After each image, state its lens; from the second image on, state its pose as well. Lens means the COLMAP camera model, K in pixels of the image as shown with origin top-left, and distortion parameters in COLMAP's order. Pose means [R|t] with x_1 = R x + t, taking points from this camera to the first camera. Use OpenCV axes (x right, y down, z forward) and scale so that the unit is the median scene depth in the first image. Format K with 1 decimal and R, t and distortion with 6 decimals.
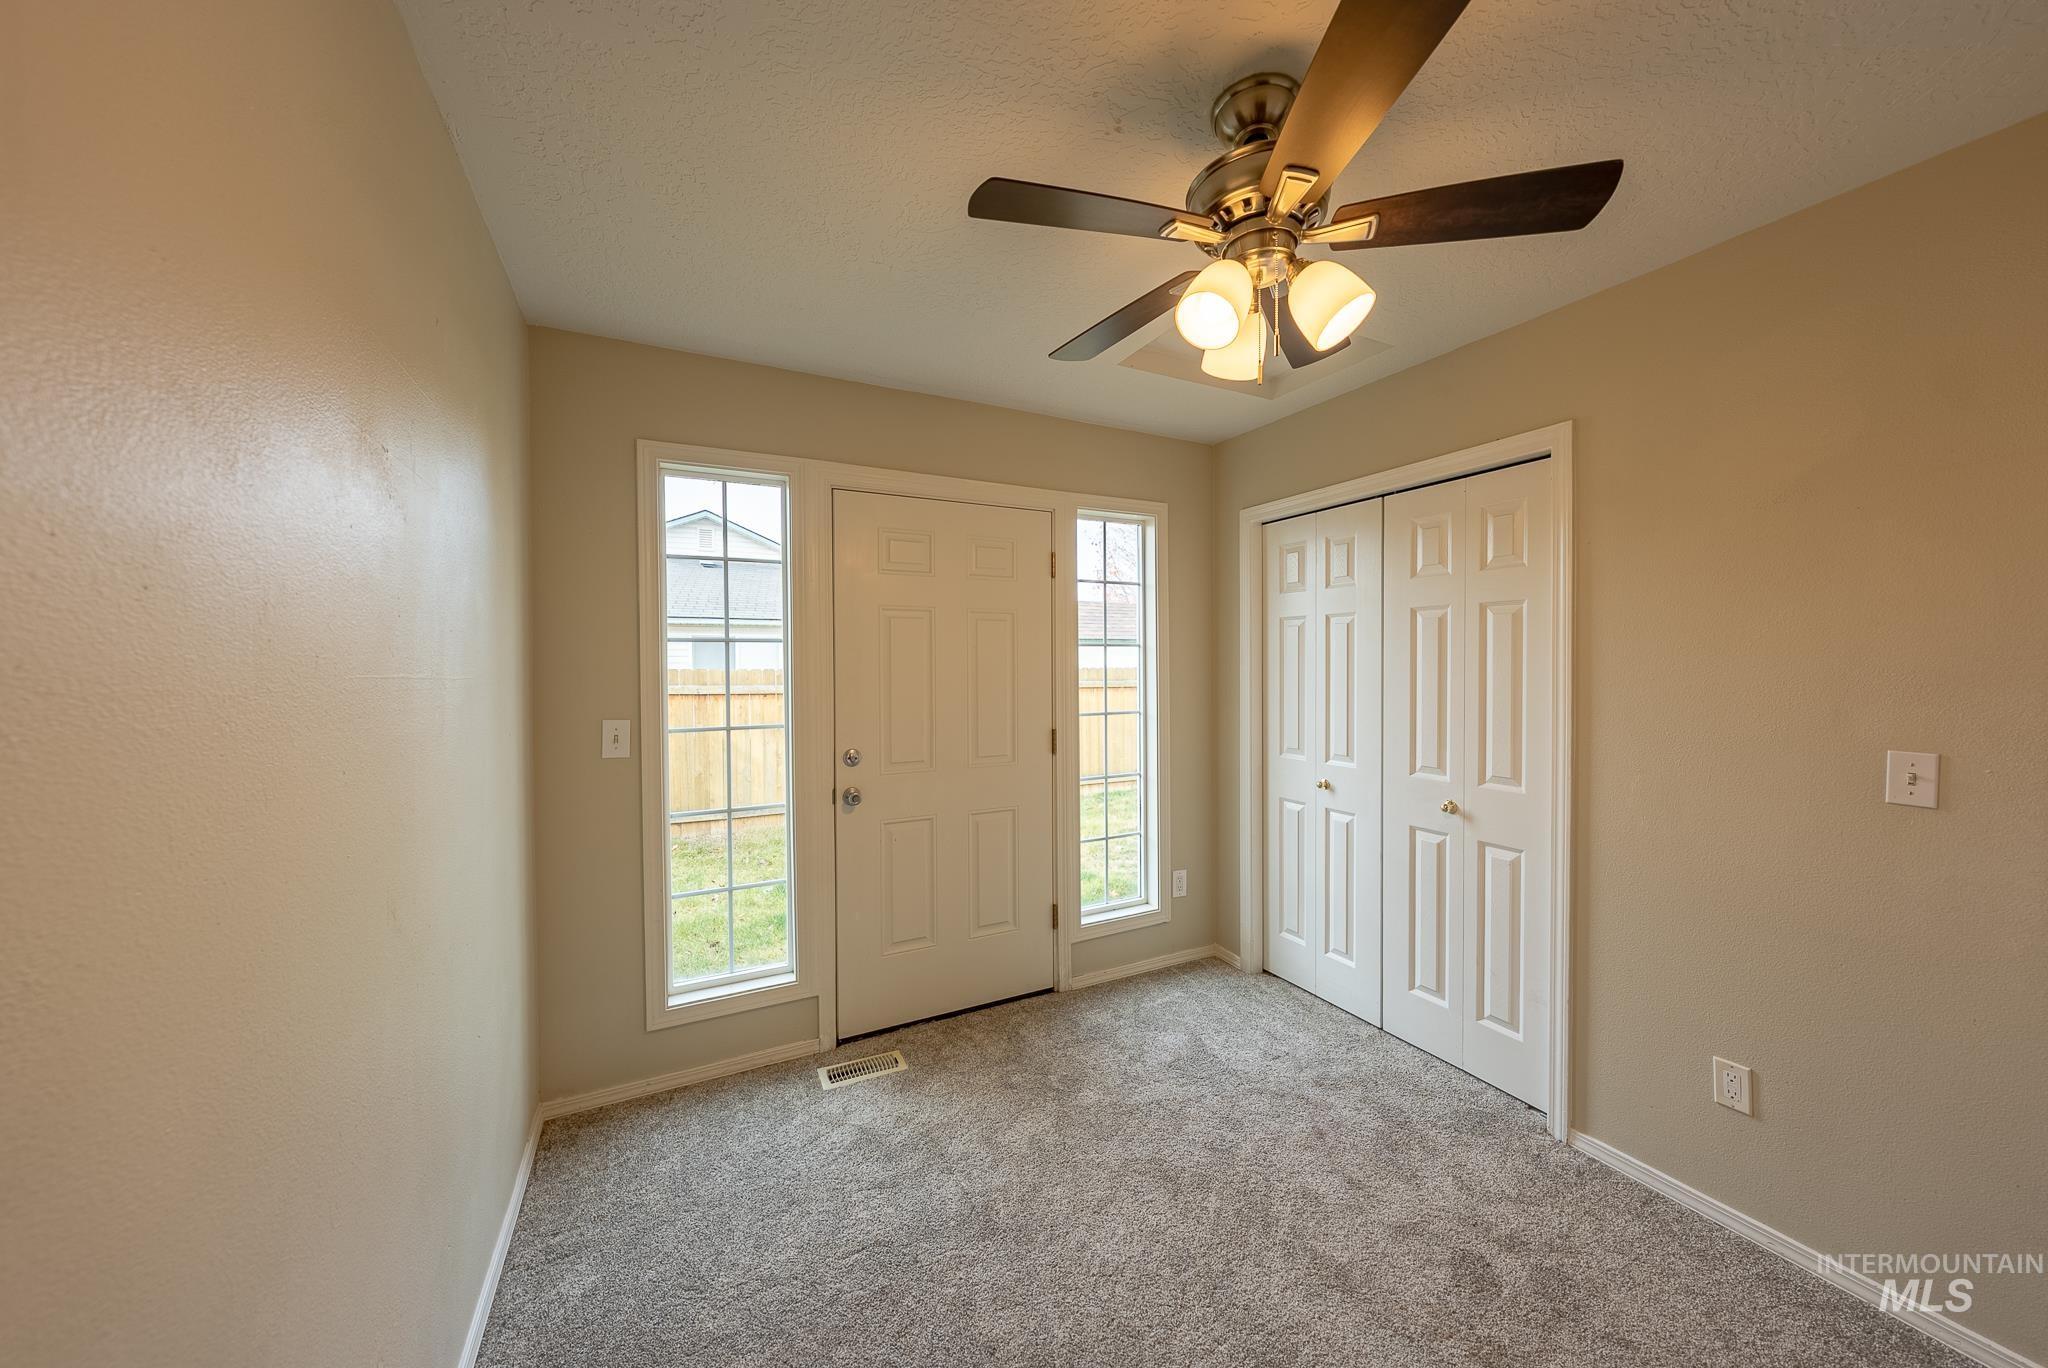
lens RADIAL K [[709.2, 0, 1029.5], [0, 709.2, 675.9], [0, 0, 1]] dist [-0.000400, 0.000041]
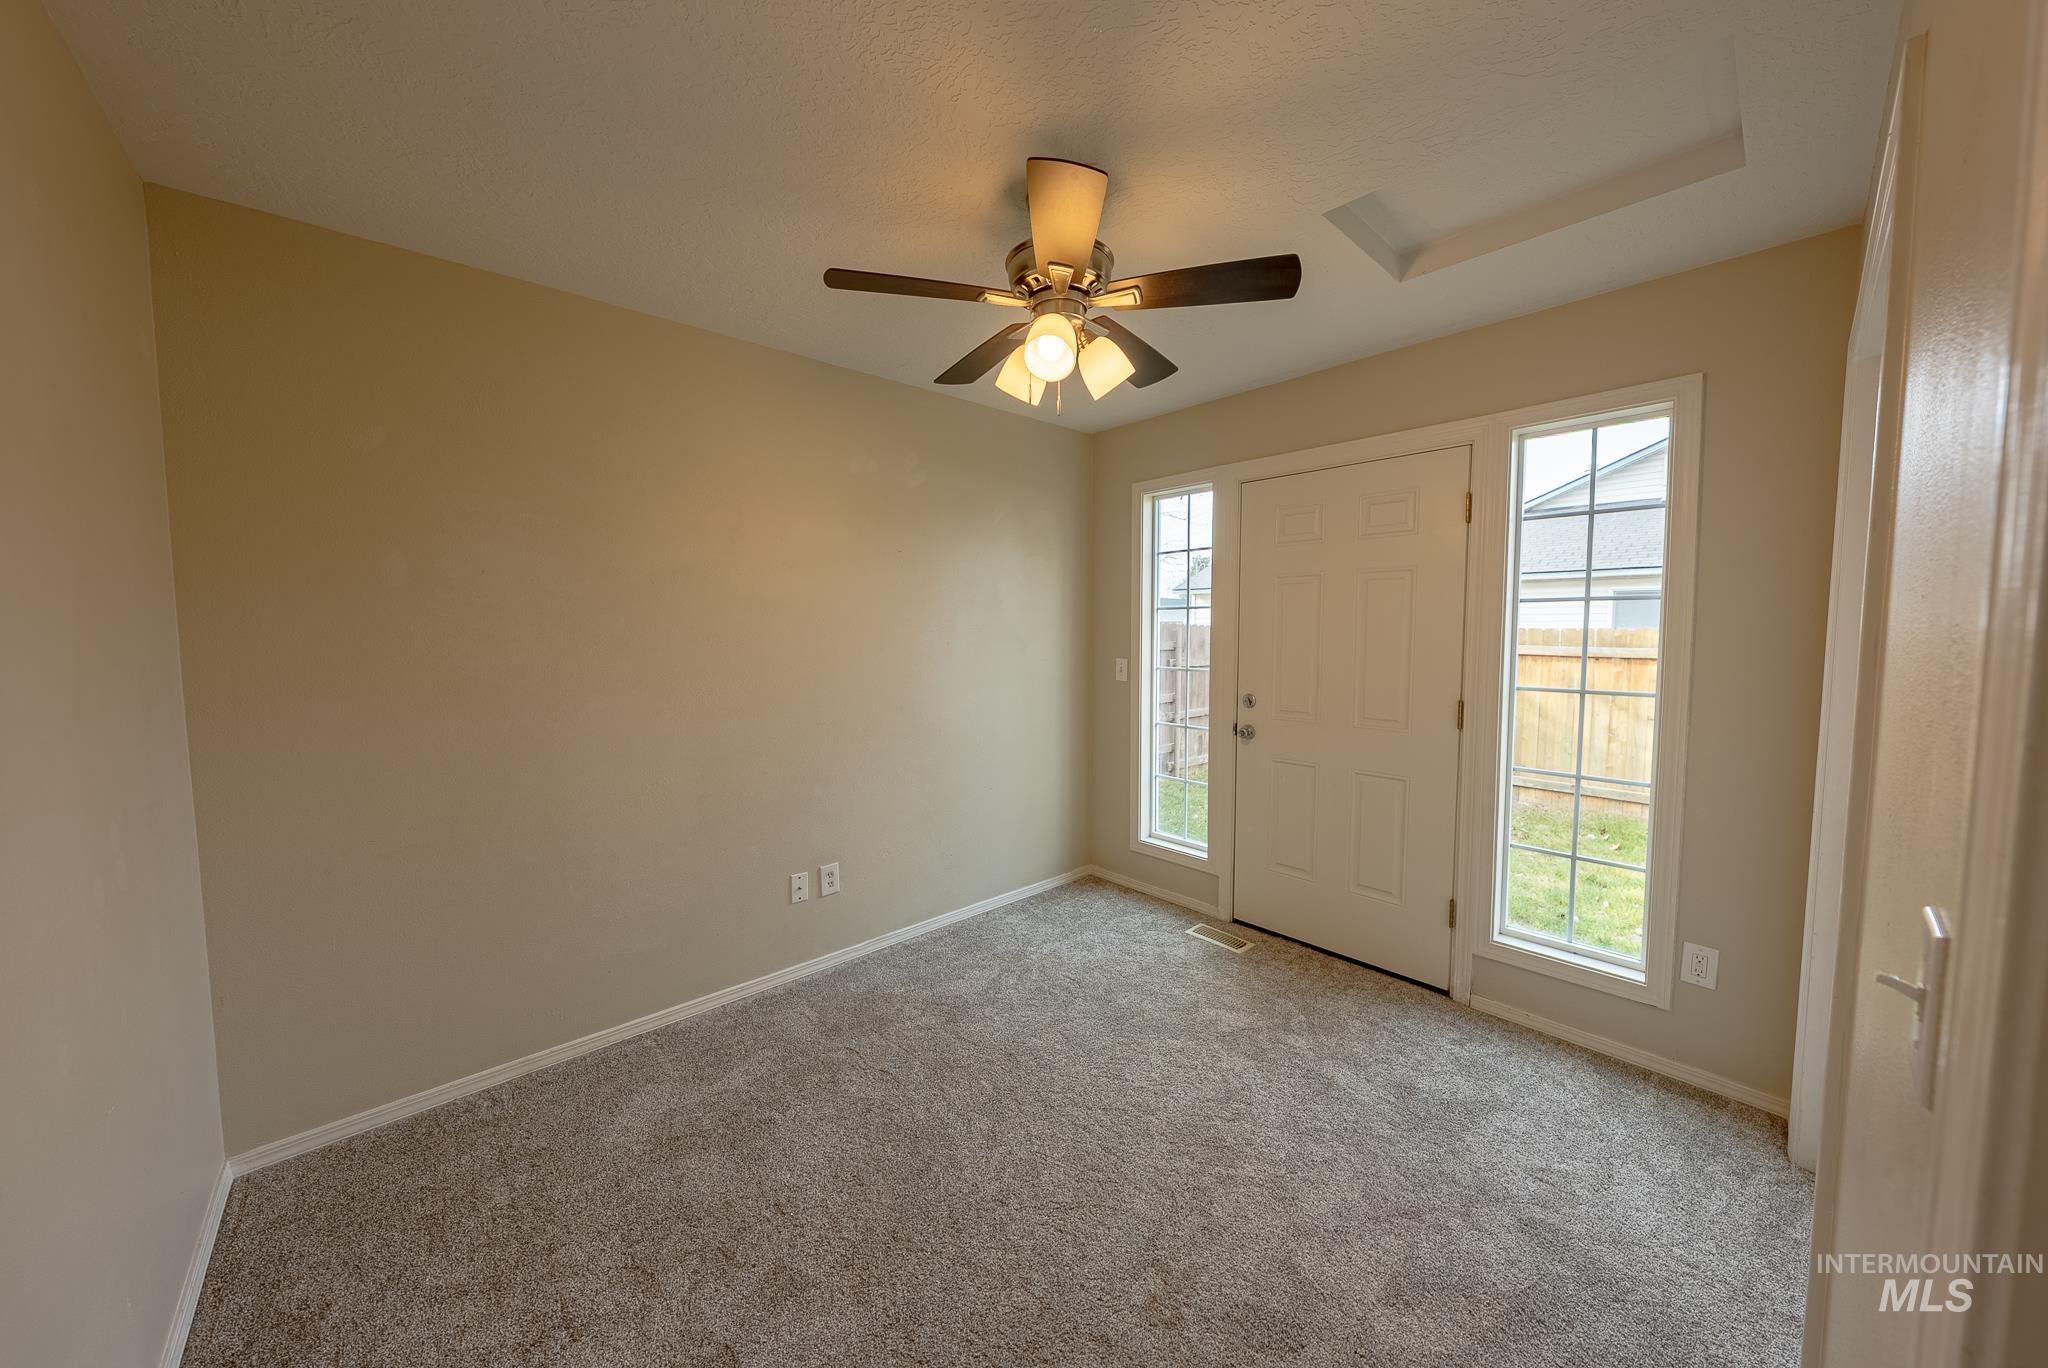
lens RADIAL K [[709.2, 0, 1029.4], [0, 709.2, 677.0], [0, 0, 1]] dist [-0.000400, 0.000041]
pose [[0.259226, 0.073325, -0.963029, 0.777354], [-0.014037, 0.997295, 0.072155, -0.008538], [0.965715, -0.005187, 0.259554, 0.289319]]
